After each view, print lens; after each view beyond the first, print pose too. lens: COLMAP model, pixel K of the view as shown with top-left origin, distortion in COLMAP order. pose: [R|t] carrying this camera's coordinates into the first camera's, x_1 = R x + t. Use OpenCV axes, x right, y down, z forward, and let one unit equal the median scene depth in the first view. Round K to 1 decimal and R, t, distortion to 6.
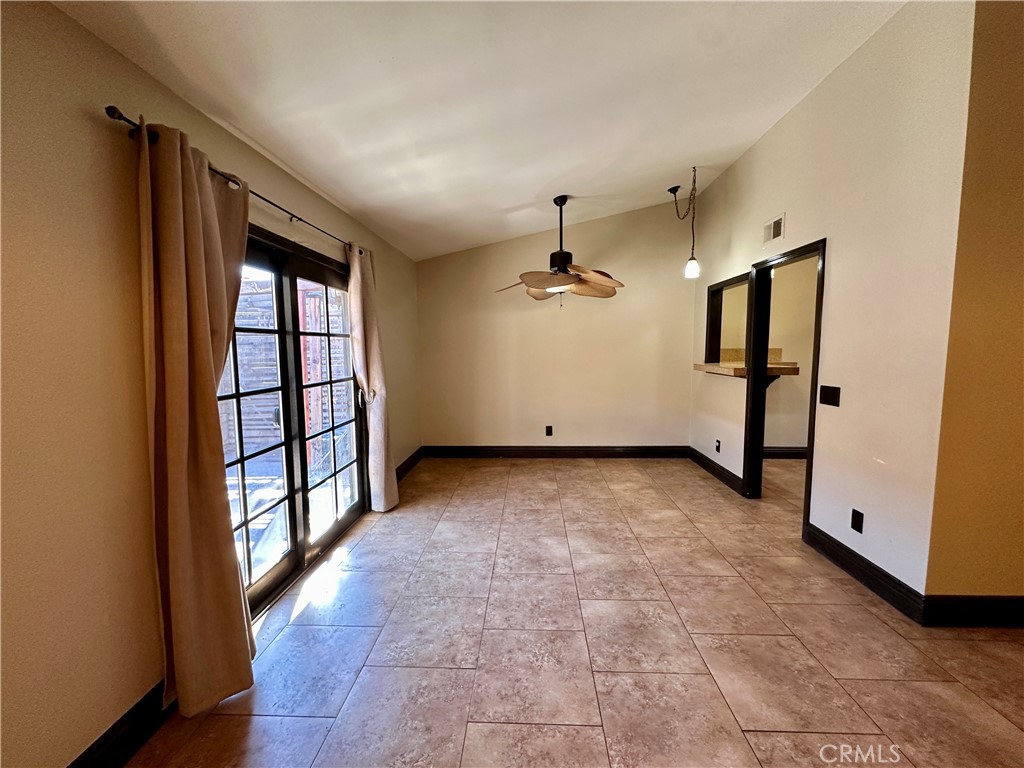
lens RADIAL K [[408.0, 0, 511.6], [0, 408.0, 383.0], [0, 0, 1]] dist [-0.004165, 0.000956]
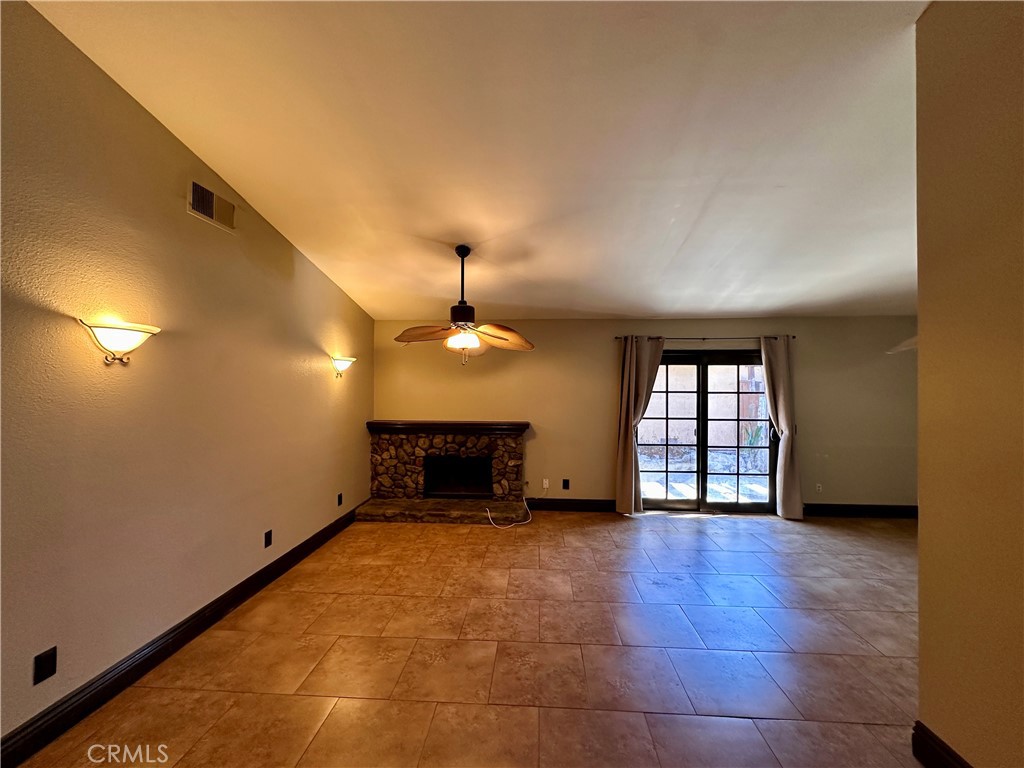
lens RADIAL K [[408.0, 0, 512.4], [0, 408.0, 383.3], [0, 0, 1]] dist [-0.004165, 0.000956]
pose [[-0.013459, 0.005633, -0.999894, 1.281629], [-0.091911, 0.995744, 0.006847, -0.080021], [0.995676, 0.091994, -0.012884, 0.055211]]
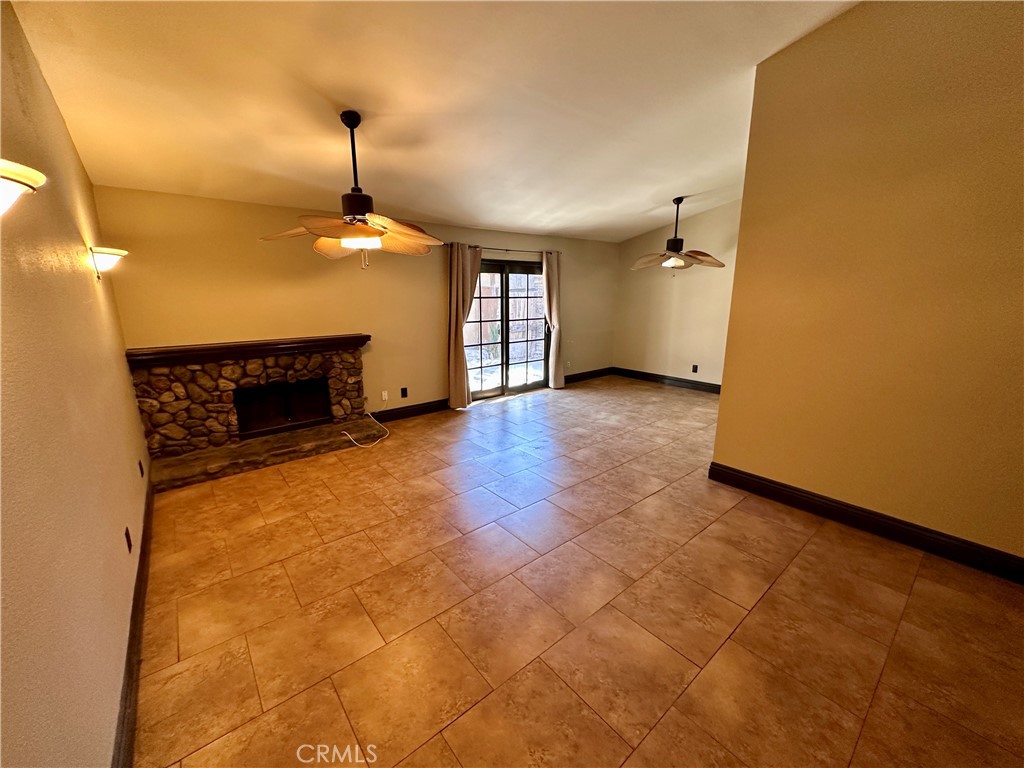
lens RADIAL K [[408.0, 0, 514.3], [0, 408.0, 382.9], [0, 0, 1]] dist [-0.004165, 0.000956]
pose [[0.676339, 0.172552, -0.716094, 1.113885], [-0.070759, 0.982898, 0.170011, -0.033933], [0.733184, -0.064315, 0.676983, -0.539888]]
